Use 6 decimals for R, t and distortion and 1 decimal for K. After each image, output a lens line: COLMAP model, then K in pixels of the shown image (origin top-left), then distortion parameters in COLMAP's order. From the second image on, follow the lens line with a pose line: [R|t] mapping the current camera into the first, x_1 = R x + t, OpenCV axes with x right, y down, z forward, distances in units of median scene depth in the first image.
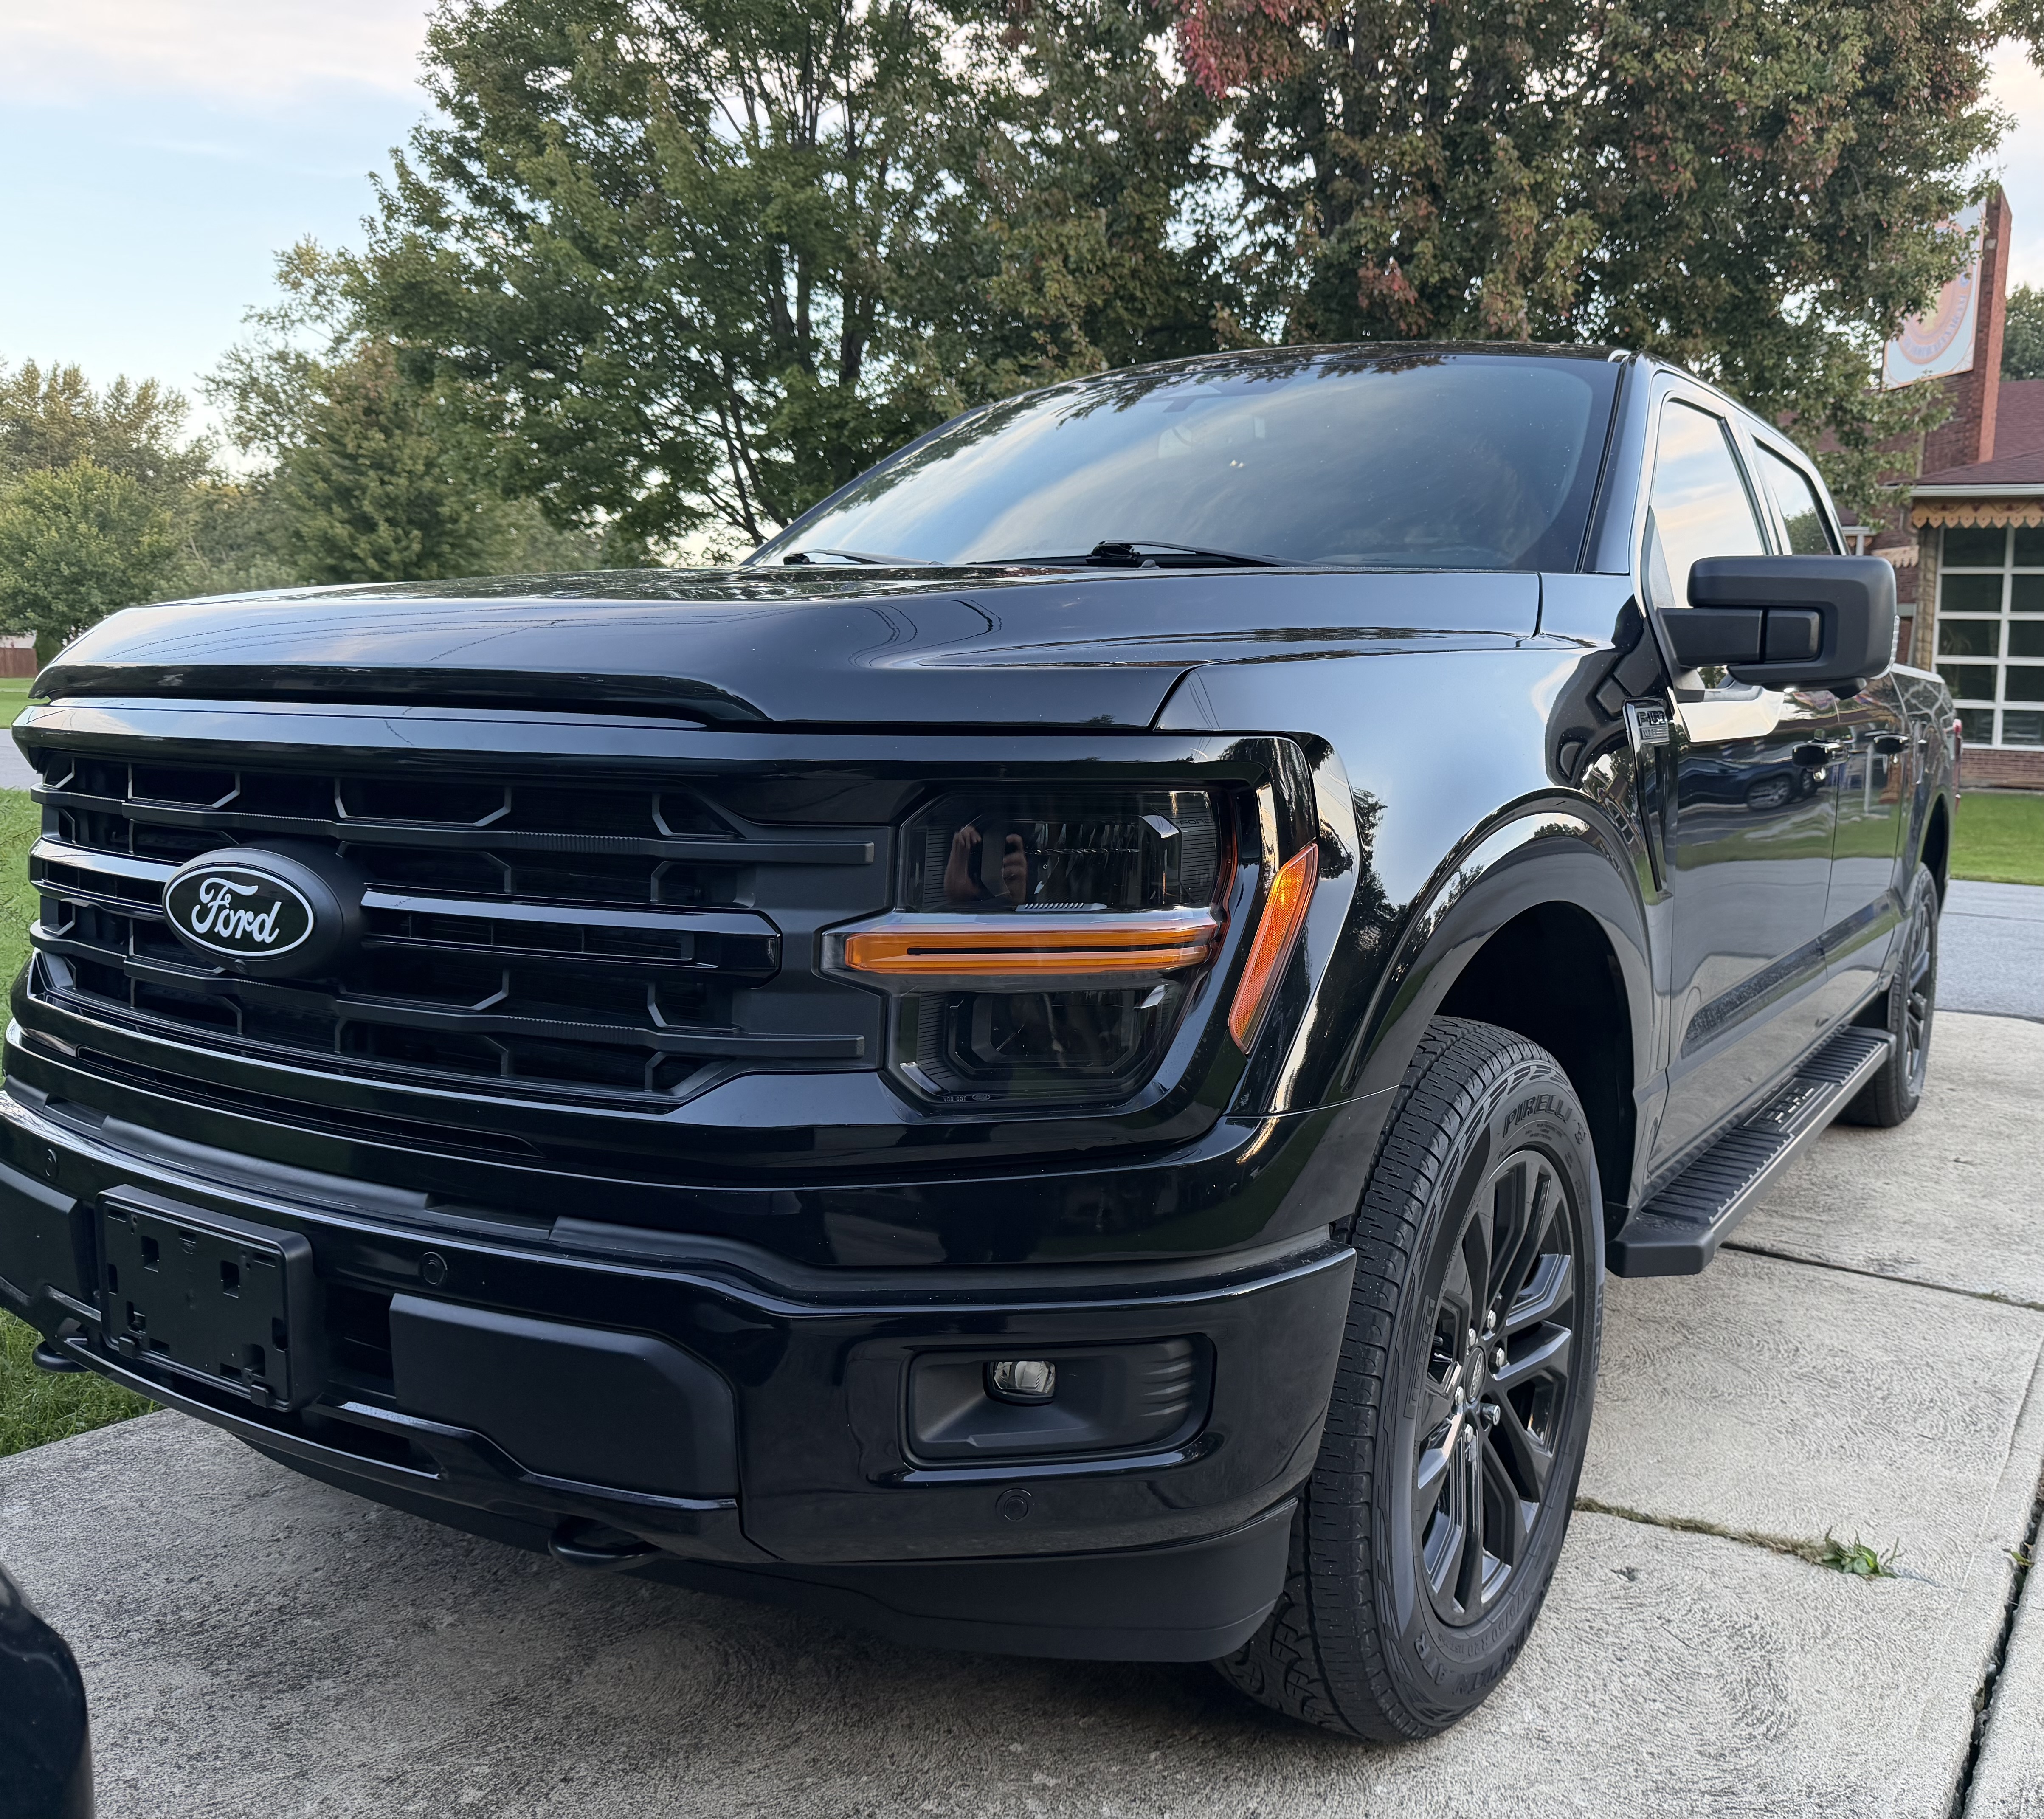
lens RADIAL K [[1796.0, 0, 1022.7], [0, 1796.0, 913.1], [0, 0, 1]] dist [0.007160, -0.020114]
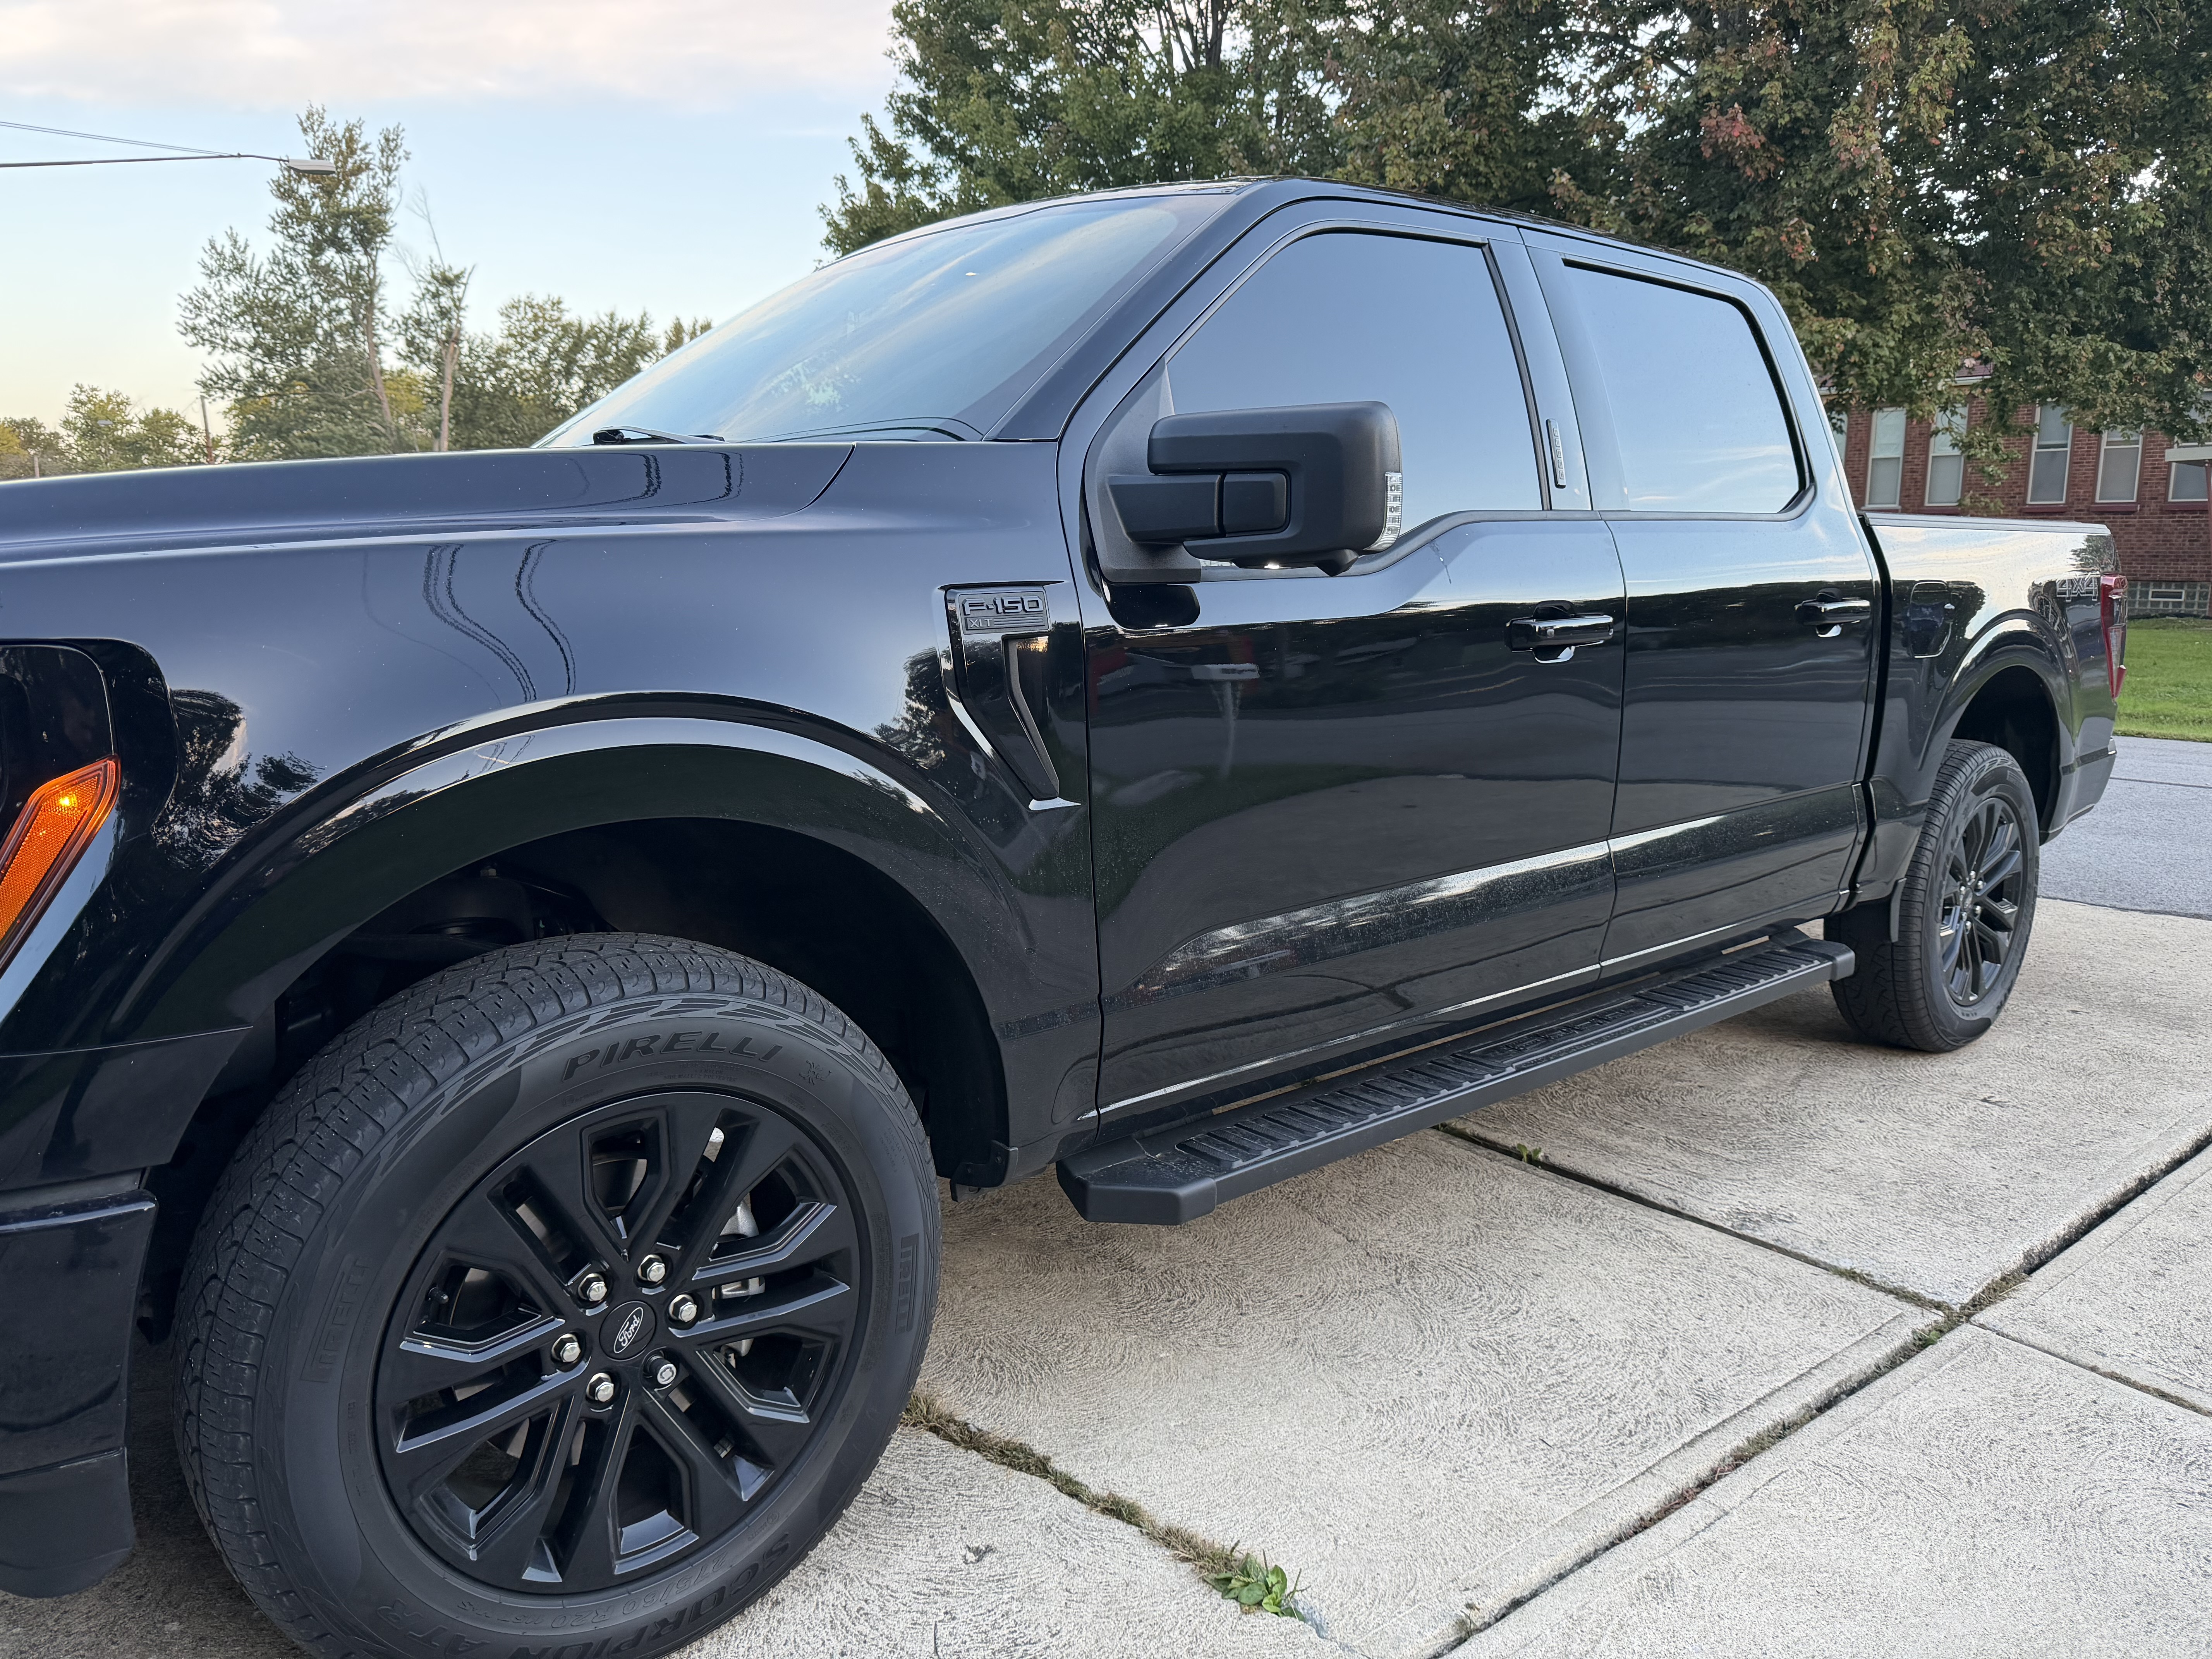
lens RADIAL K [[1565.5, 0, 1114.9], [0, 1565.5, 810.0], [0, 0, 1]] dist [-0.009260, -0.003418]
pose [[0.941122, 0.025894, -0.337074, 0.179655], [-0.013702, 0.999165, 0.038502, -0.010663], [0.337789, -0.031616, 0.940691, 0.079877]]
